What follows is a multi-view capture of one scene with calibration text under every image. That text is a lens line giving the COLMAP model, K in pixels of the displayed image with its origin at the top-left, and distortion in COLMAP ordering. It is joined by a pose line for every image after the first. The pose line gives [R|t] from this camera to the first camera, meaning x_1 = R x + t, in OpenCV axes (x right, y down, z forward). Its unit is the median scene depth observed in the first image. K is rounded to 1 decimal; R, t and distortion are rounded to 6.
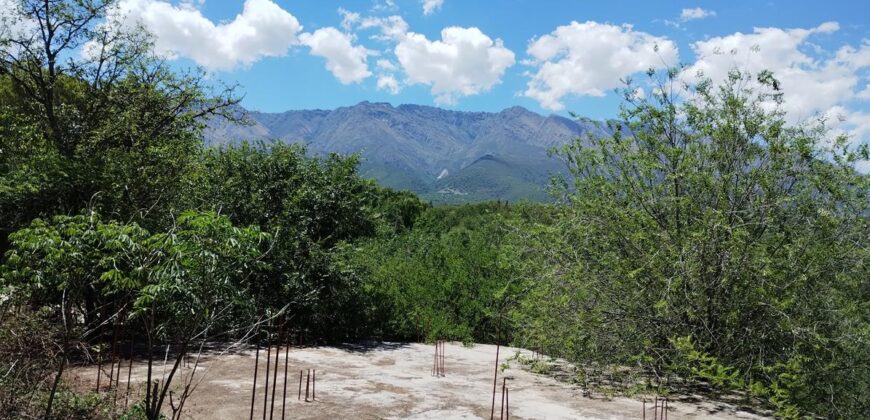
lens RADIAL K [[705.0, 0, 434.7], [0, 705.0, 208.7], [0, 0, 1]] dist [0.033026, 0.002911]
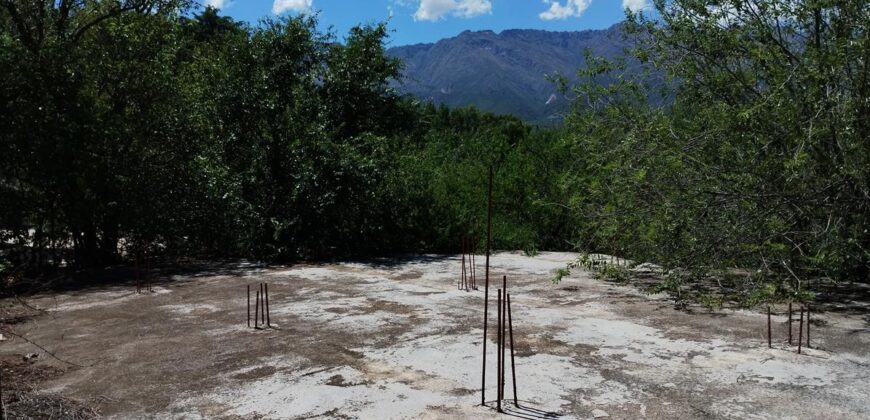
lens RADIAL K [[705.0, 0, 436.3], [0, 705.0, 211.1], [0, 0, 1]] dist [0.033026, 0.002911]
pose [[0.986002, -0.055624, -0.157180, 0.072138], [0.071245, 0.992870, 0.095563, 0.068360], [0.150743, -0.105424, 0.982936, 0.233390]]
